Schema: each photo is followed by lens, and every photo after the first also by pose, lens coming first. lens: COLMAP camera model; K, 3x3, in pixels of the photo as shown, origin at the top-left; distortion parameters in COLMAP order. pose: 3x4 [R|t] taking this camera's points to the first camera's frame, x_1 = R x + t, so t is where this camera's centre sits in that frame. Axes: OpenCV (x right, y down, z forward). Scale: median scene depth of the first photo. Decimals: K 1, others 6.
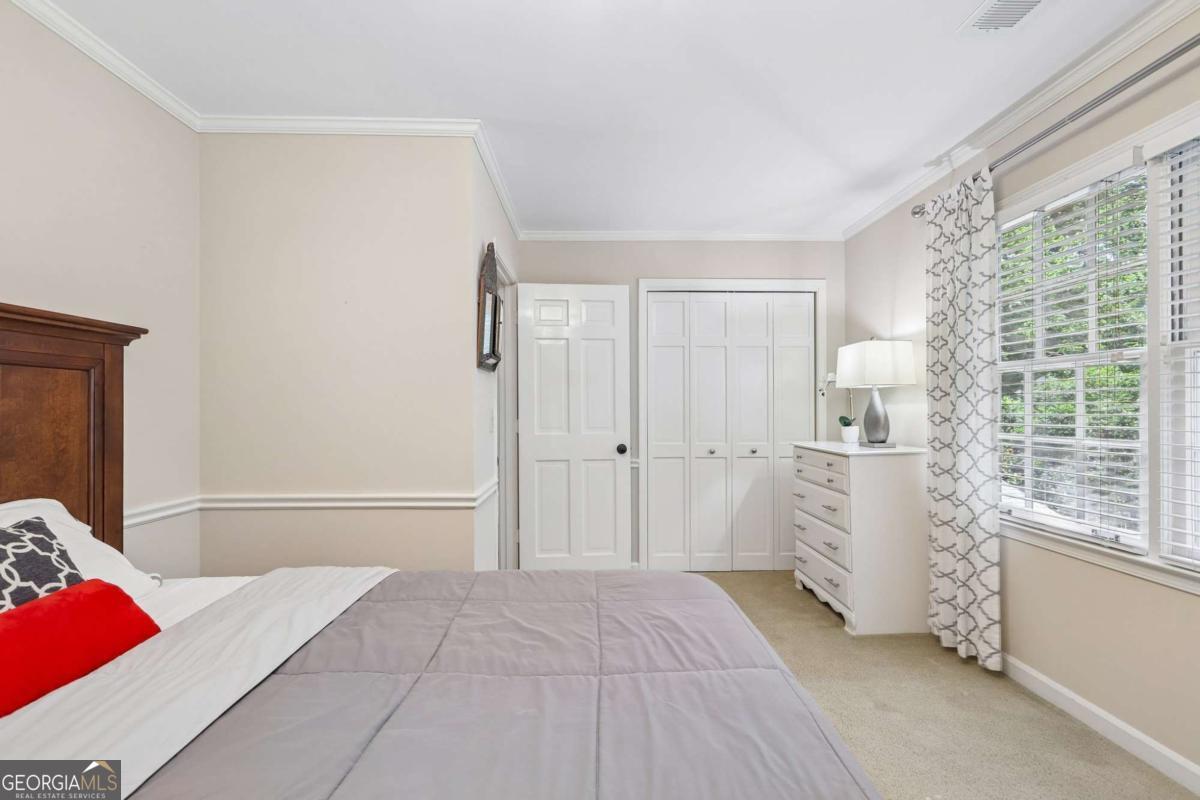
lens RADIAL K [[534.5, 0, 603.4], [0, 534.5, 407.1], [0, 0, 1]] dist [-0.002006, 0.001428]
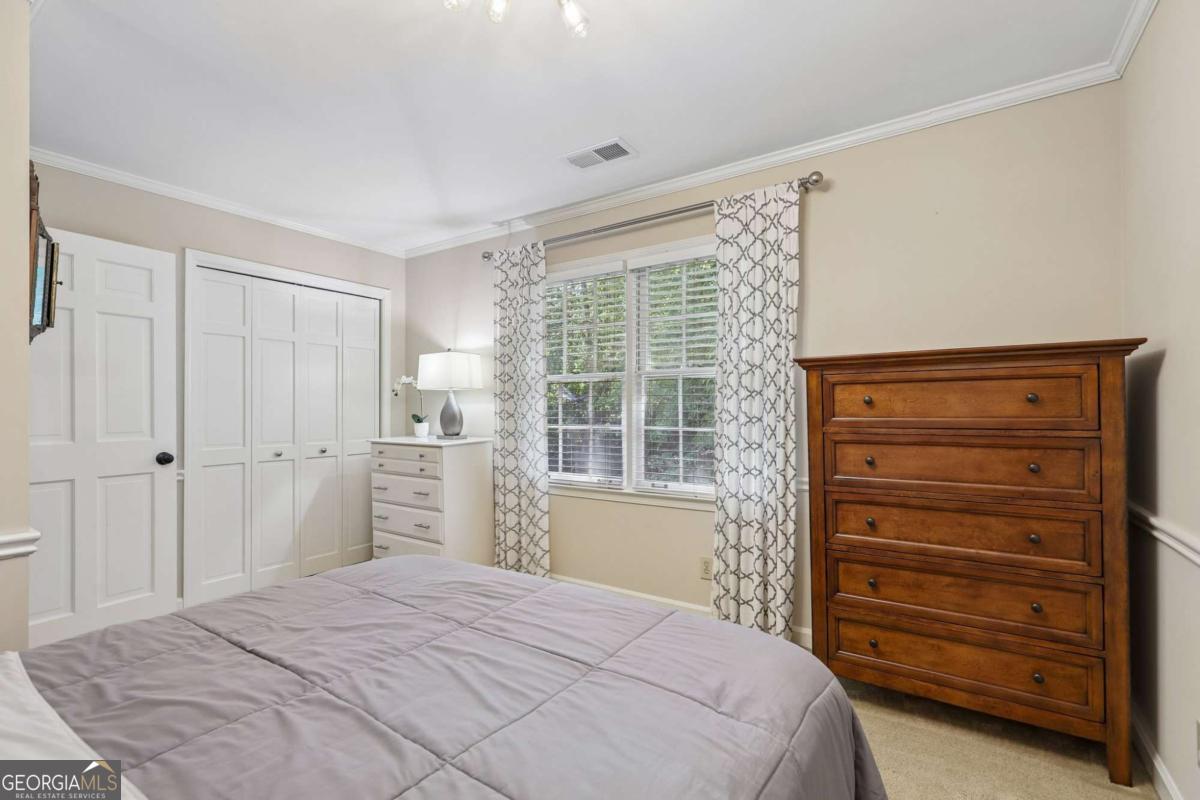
lens RADIAL K [[534.5, 0, 601.2], [0, 534.5, 401.9], [0, 0, 1]] dist [-0.002006, 0.001428]
pose [[0.574662, 0.009909, 0.818331, -0.315357], [-0.000266, 0.999929, -0.011921, 0.004894], [-0.818391, 0.006632, 0.574624, 0.022763]]
